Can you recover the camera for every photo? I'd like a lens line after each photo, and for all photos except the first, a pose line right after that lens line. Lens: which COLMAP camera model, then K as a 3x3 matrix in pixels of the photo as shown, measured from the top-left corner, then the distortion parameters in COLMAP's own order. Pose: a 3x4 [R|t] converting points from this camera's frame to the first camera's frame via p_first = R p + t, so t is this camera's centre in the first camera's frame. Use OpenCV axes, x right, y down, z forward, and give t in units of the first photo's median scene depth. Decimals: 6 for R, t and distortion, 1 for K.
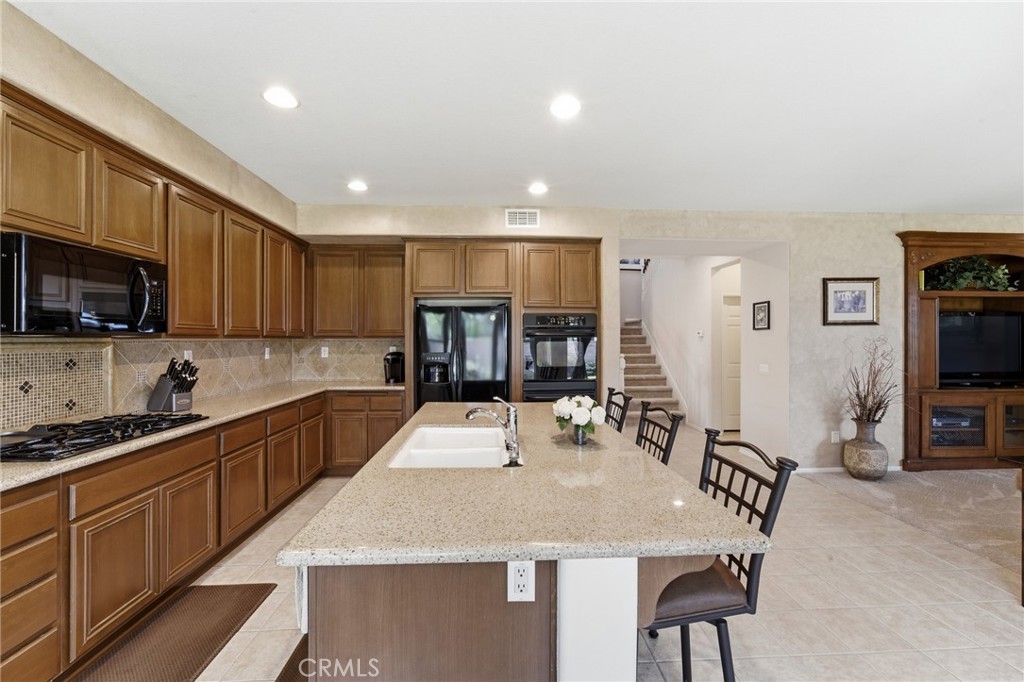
lens RADIAL K [[439.7, 0, 512.0], [0, 439.7, 341.0], [0, 0, 1]] dist [-0.001032, -0.000139]
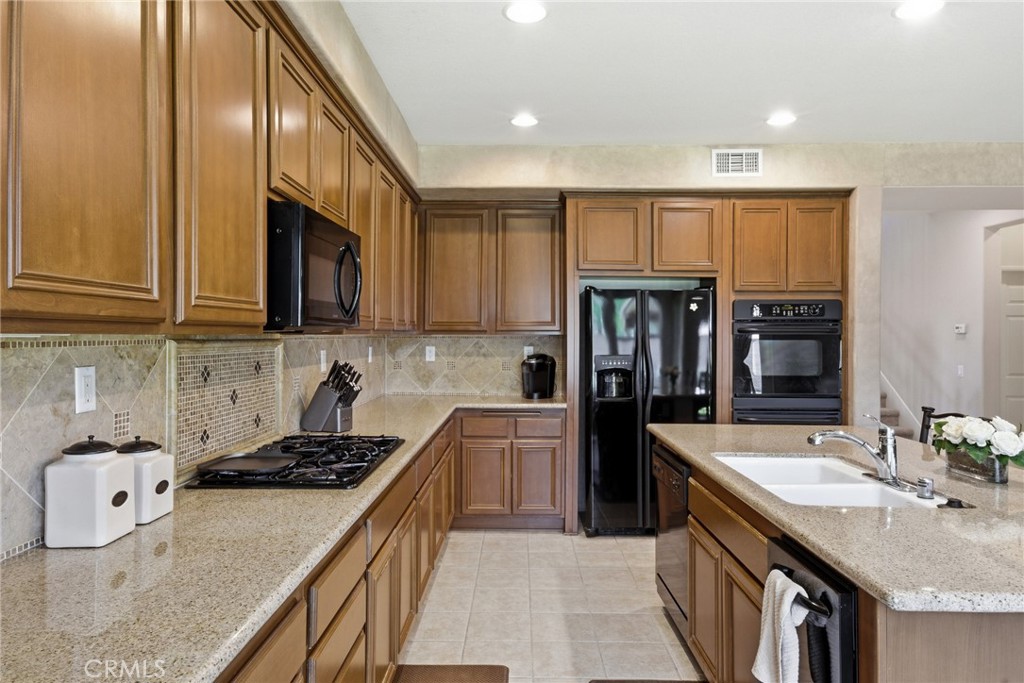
lens RADIAL K [[683.1, 0, 512.0], [0, 683.1, 341.5], [0, 0, 1]] dist [0.002224, 0.161047]
pose [[0.999414, 0.004864, -0.033880, -0.291175], [-0.004726, 0.999980, 0.004163, 0.000675], [0.033900, -0.004001, 0.999417, -0.093832]]
